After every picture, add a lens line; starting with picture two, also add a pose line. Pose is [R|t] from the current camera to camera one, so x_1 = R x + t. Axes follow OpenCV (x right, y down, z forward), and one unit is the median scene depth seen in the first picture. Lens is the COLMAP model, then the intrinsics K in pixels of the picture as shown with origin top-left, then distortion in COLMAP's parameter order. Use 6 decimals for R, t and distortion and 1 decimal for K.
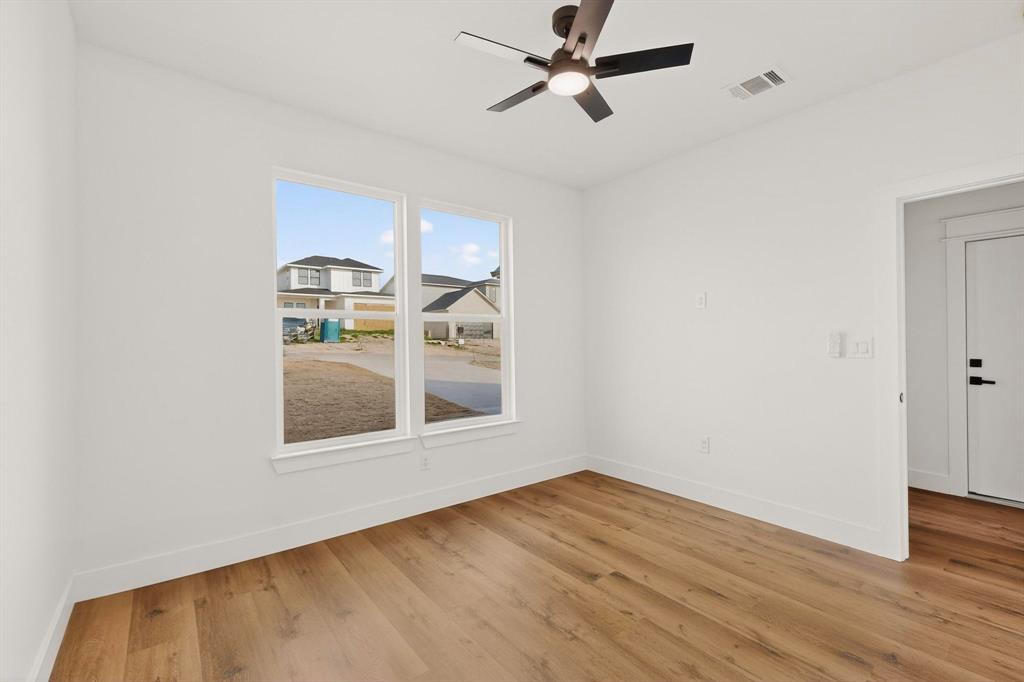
lens RADIAL K [[444.2, 0, 514.2], [0, 444.2, 341.9], [0, 0, 1]] dist [-0.002965, -0.000068]
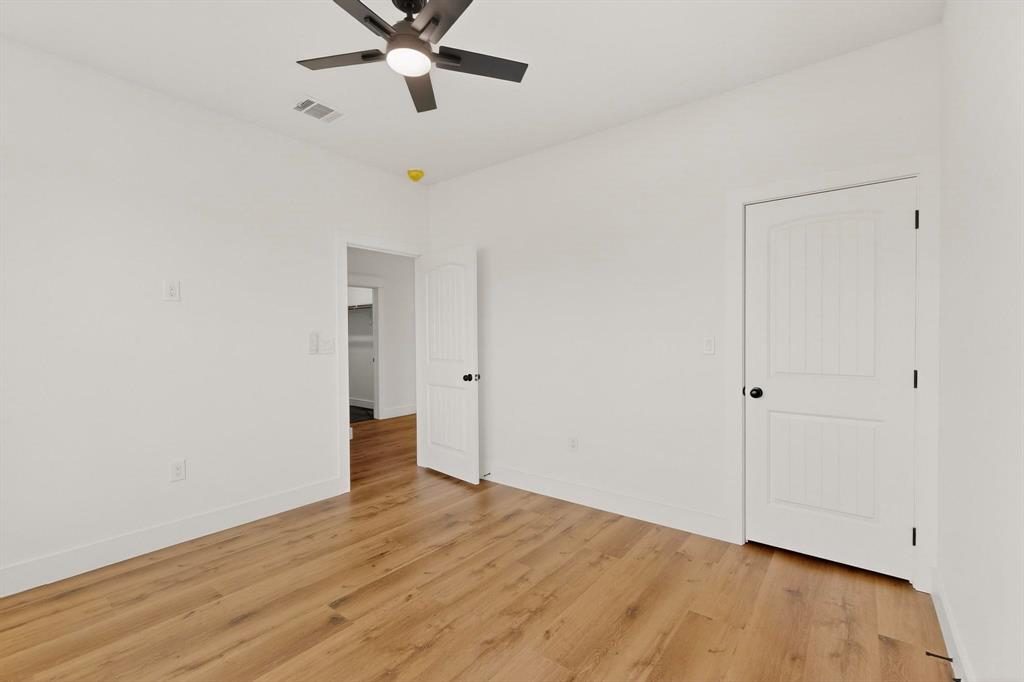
lens RADIAL K [[444.2, 0, 514.2], [0, 444.2, 341.9], [0, 0, 1]] dist [-0.002965, -0.000068]
pose [[-0.238706, -0.001521, 0.971091, -0.594617], [0.009639, 0.999946, 0.003935, 0.003580], [-0.971044, 0.010300, -0.238679, 0.724175]]
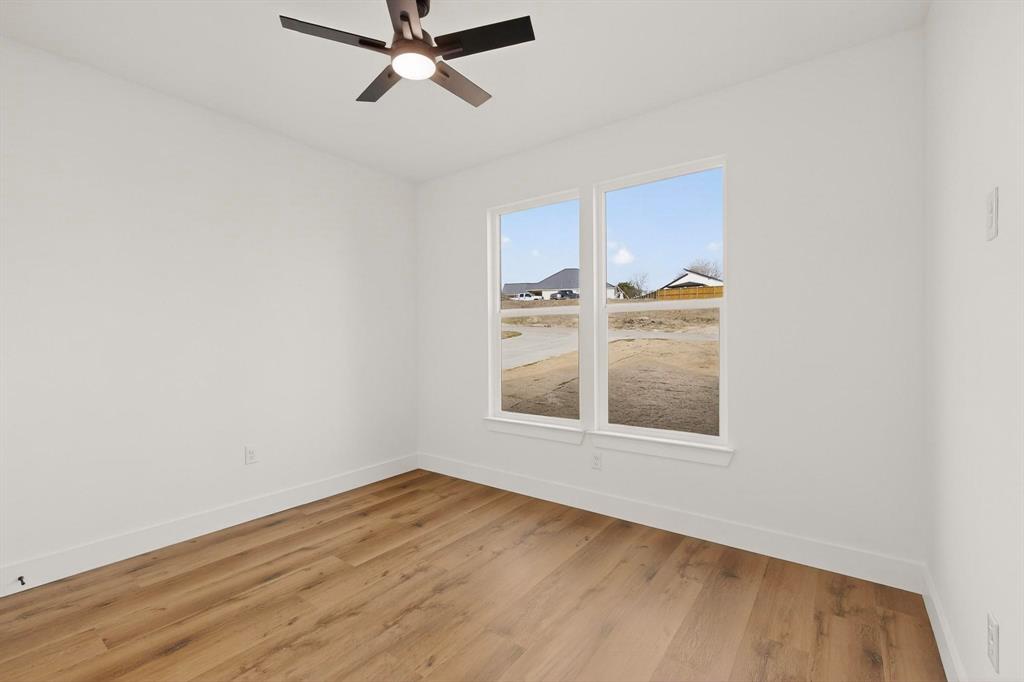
lens RADIAL K [[448.0, 0, 512.0], [0, 448.0, 341.0], [0, 0, 1]] dist [0.002294, -0.000257]
pose [[0.260438, 0.015914, -0.965359, 0.795165], [0.003878, 0.999839, 0.017529, -0.004810], [0.965483, -0.008309, 0.260334, 0.673123]]
